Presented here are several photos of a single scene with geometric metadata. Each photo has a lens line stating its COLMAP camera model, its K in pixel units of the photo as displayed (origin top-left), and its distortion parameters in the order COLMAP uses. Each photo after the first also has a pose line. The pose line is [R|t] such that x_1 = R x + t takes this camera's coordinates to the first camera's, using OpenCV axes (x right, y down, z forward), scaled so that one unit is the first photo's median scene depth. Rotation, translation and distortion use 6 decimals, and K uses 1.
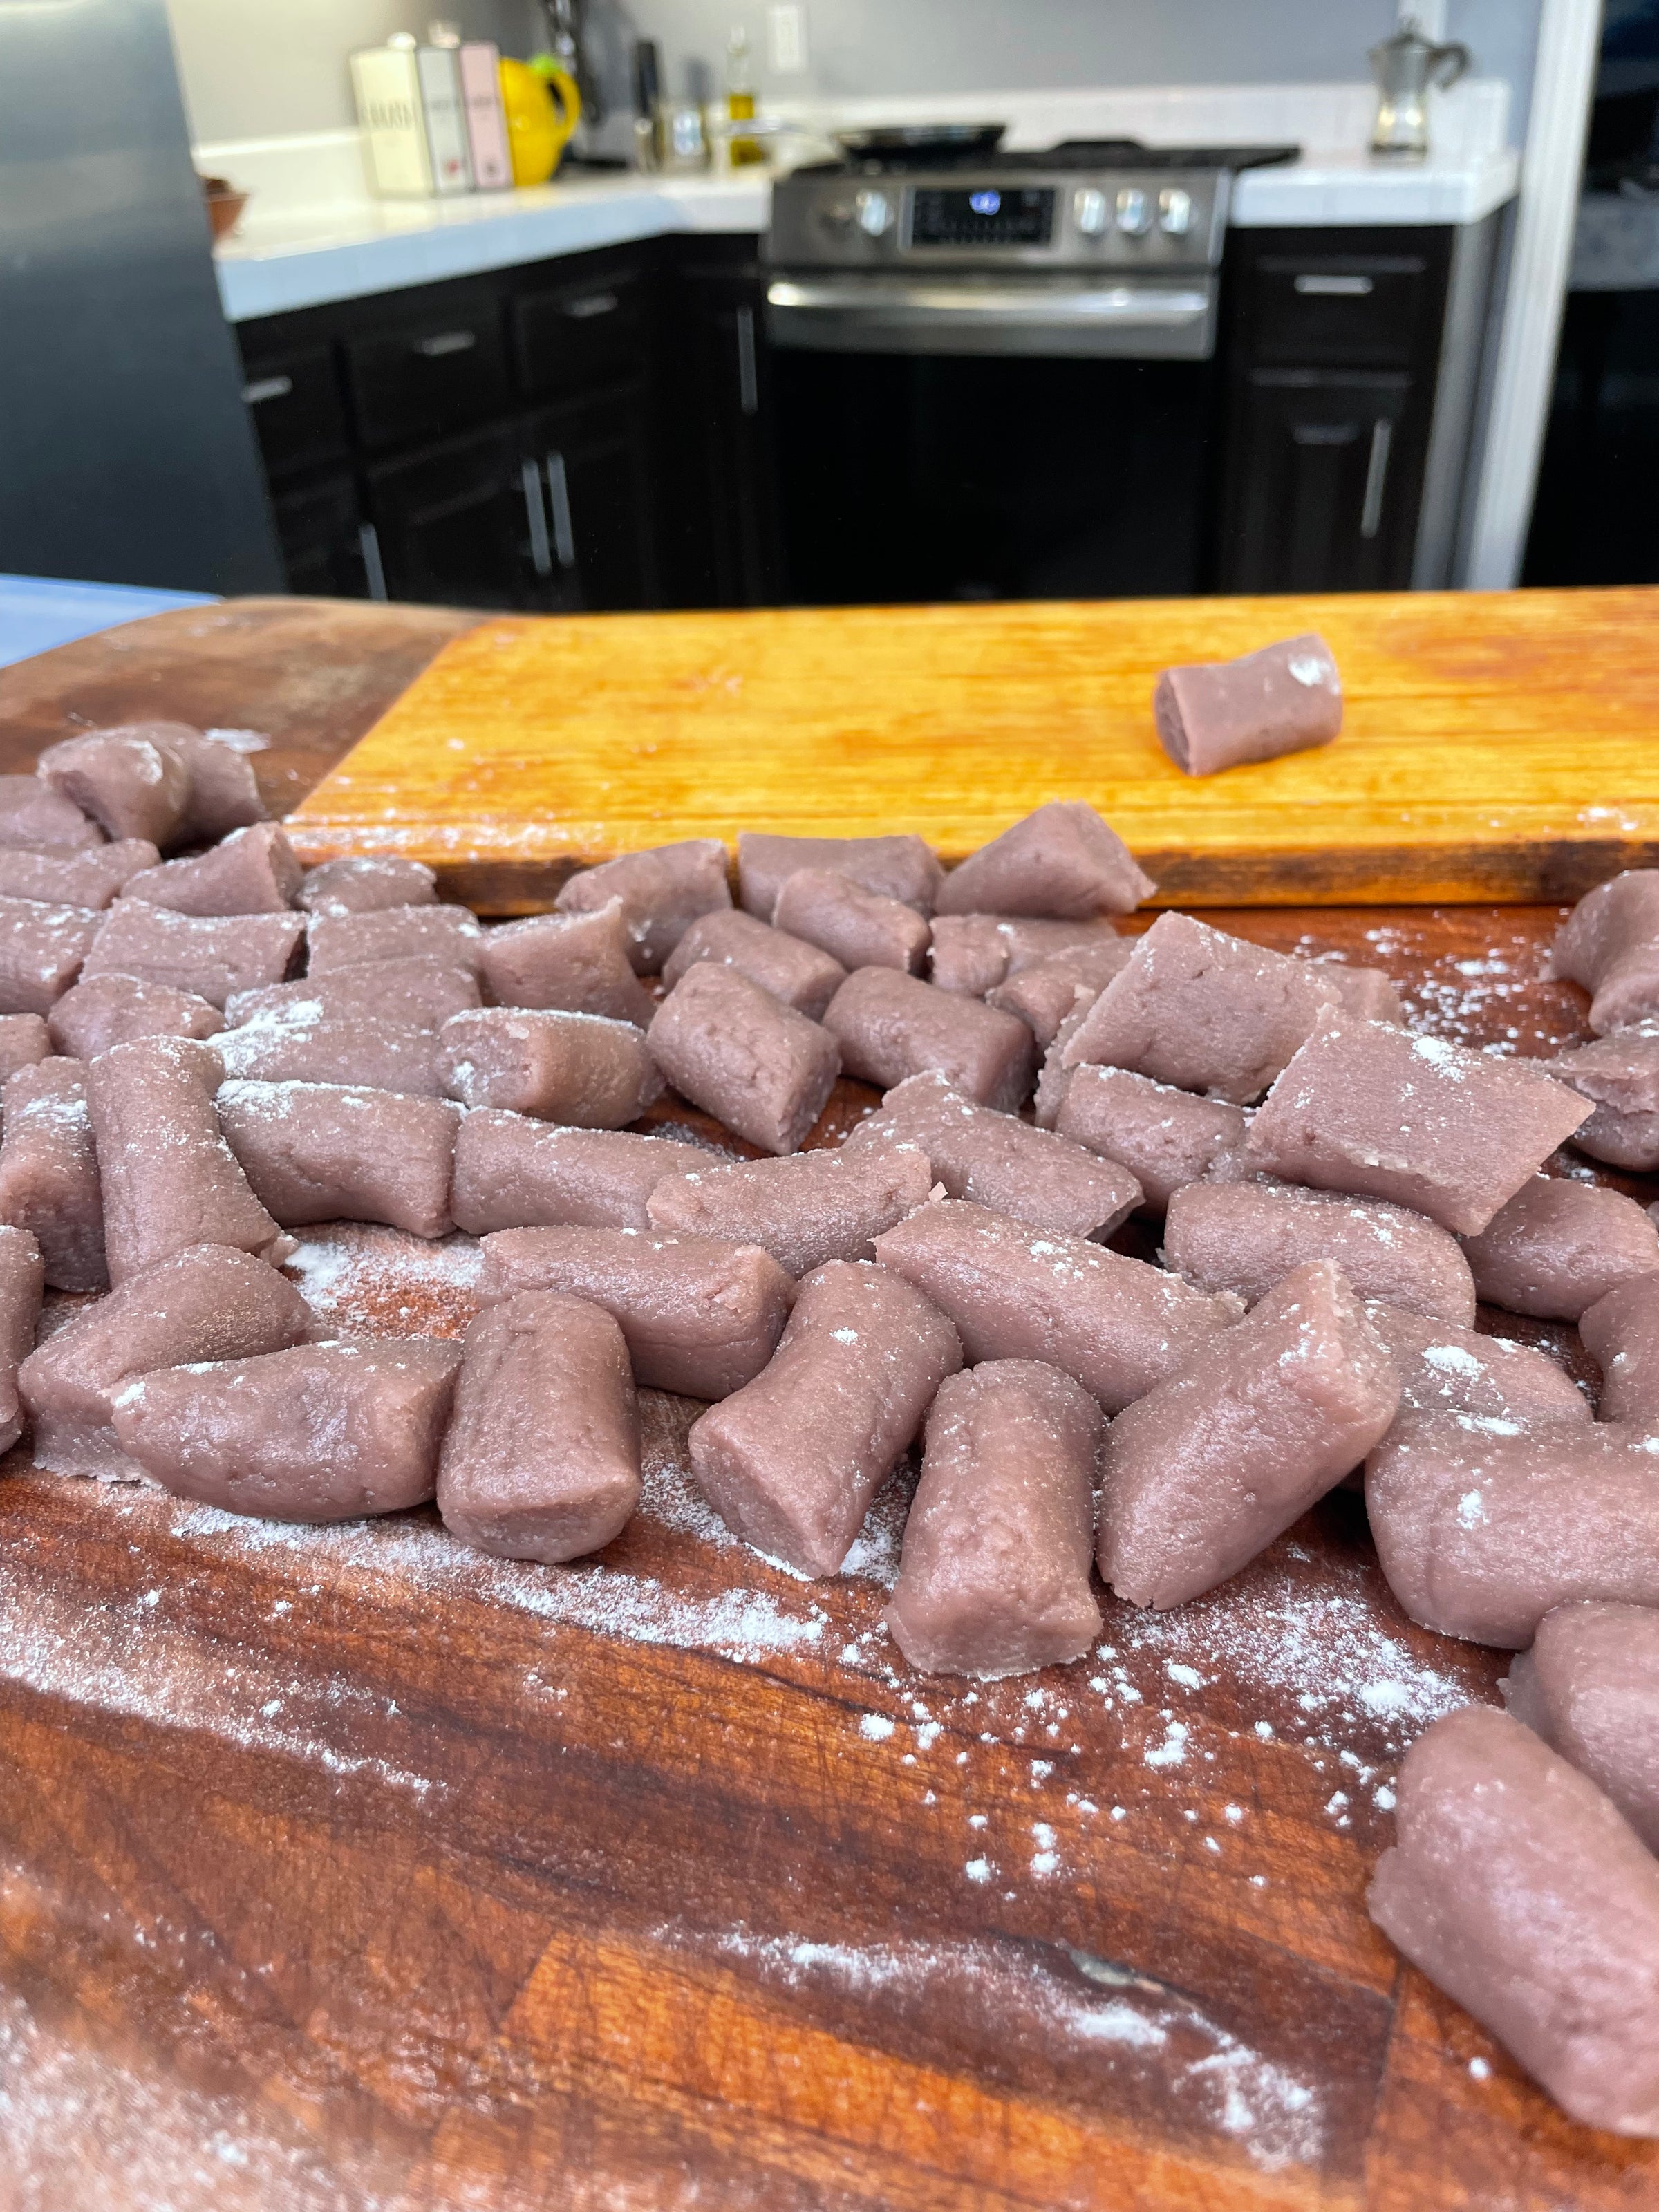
lens RADIAL K [[1730.7, 0, 829.5], [0, 1730.7, 1106.0], [0, 0, 1]] dist [0.044533, -0.071594]
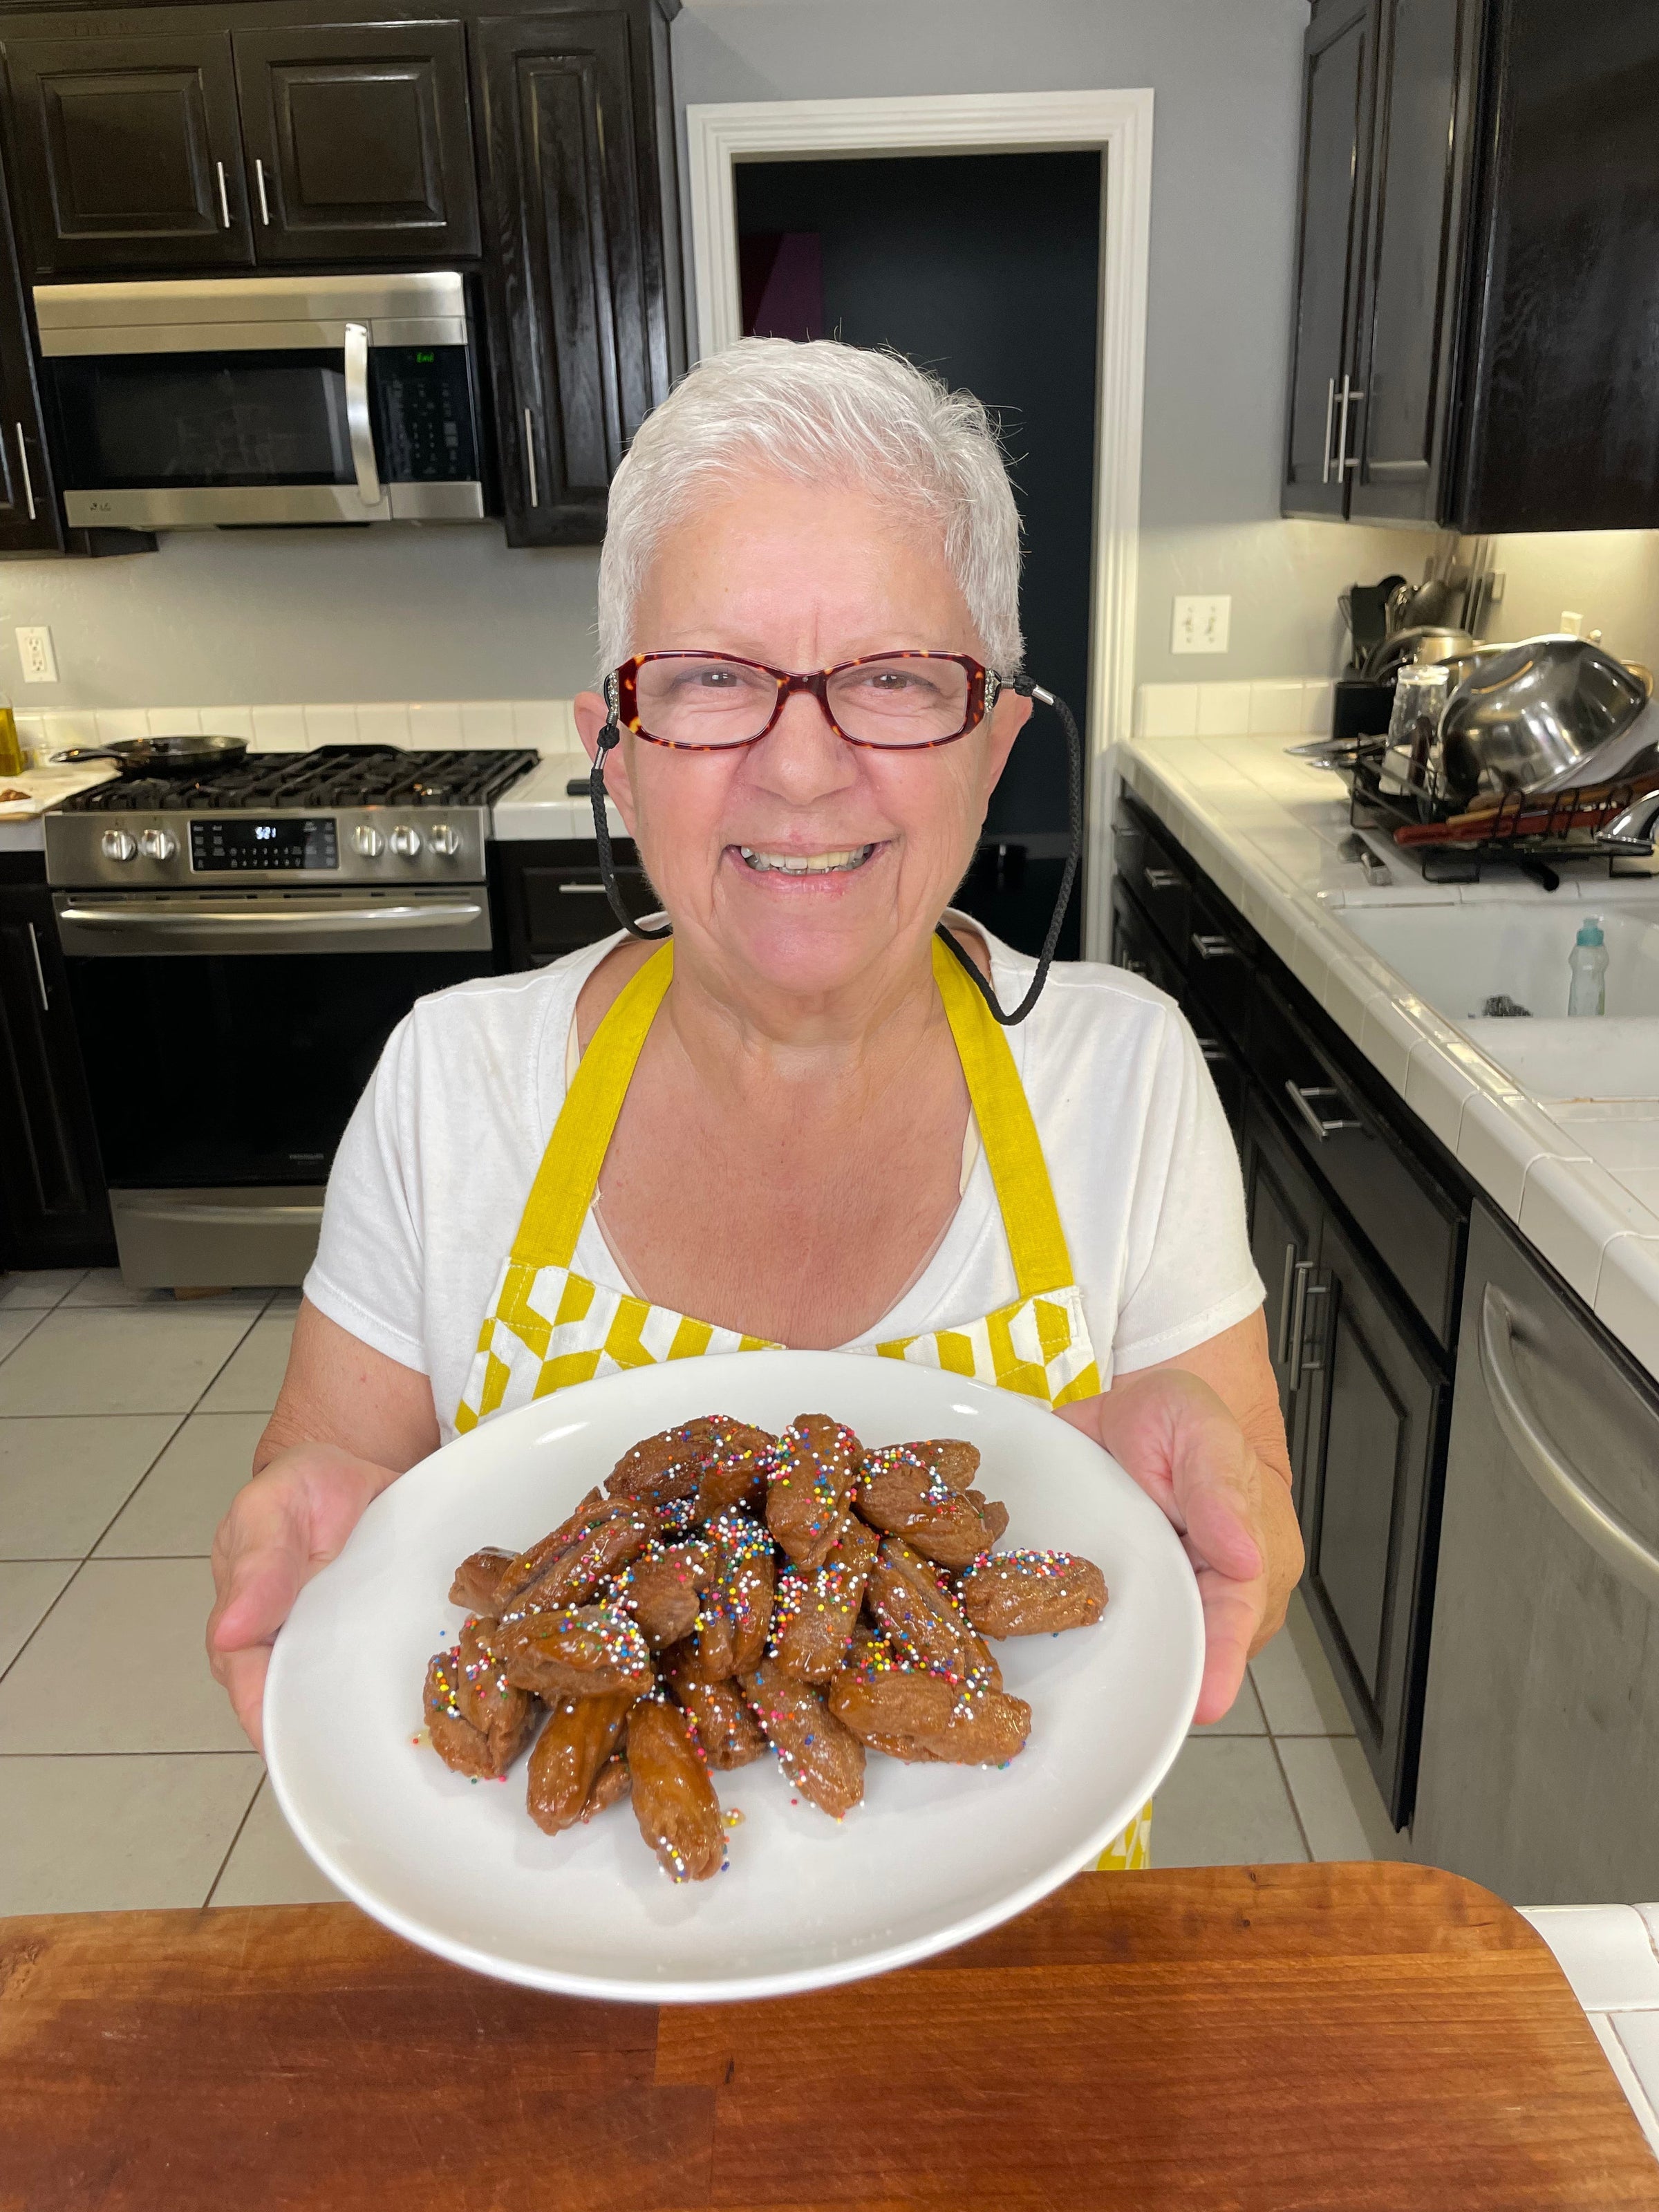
lens RADIAL K [[1708.2, 0, 829.5], [0, 1708.2, 1106.0], [0, 0, 1]] dist [0.041623, -0.093114]
pose [[0.912612, -0.128016, 0.388267, -0.281632], [0.196693, 0.970057, -0.142483, -1.237797], [-0.358401, 0.206401, 0.910466, -0.748260]]
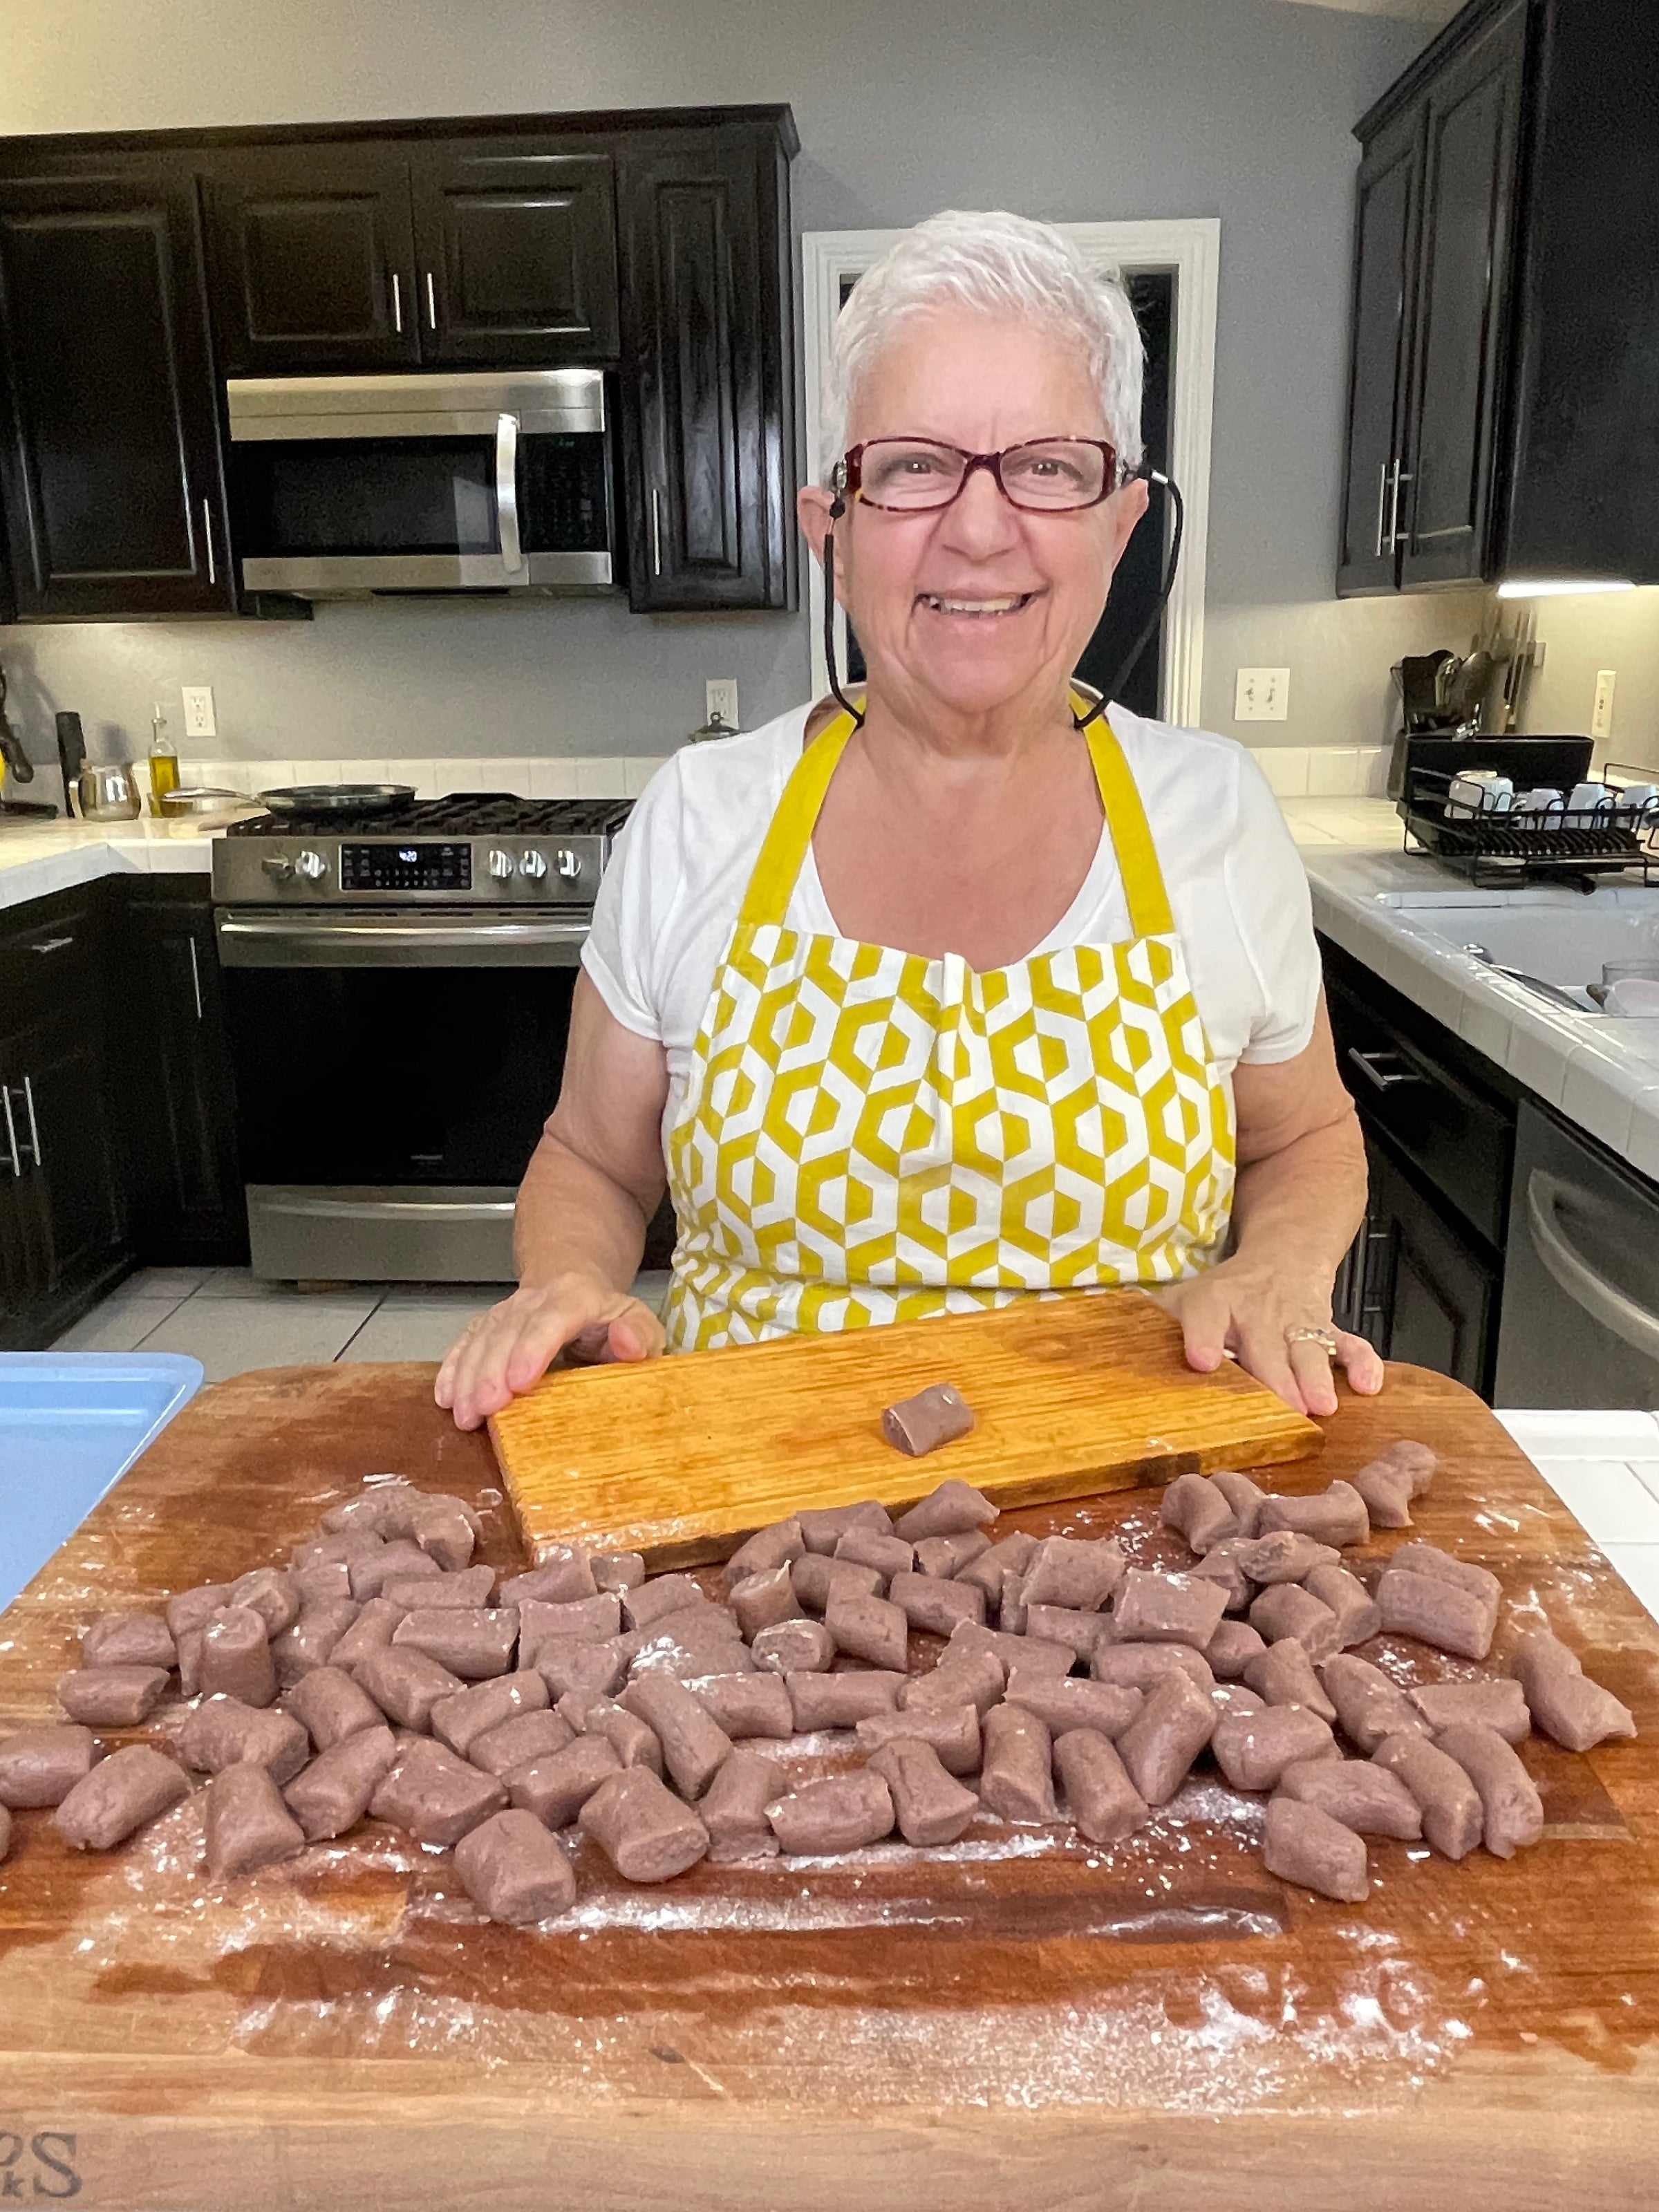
lens RADIAL K [[1721.5, 0, 799.5], [0, 1721.5, 1124.2], [0, 0, 1]] dist [0.012184, -0.065859]
pose [[0.931800, -0.075220, 0.355094, -0.949977], [0.165107, 0.959059, -0.230097, -0.168172], [-0.323248, 0.273033, 0.906071, -1.235831]]
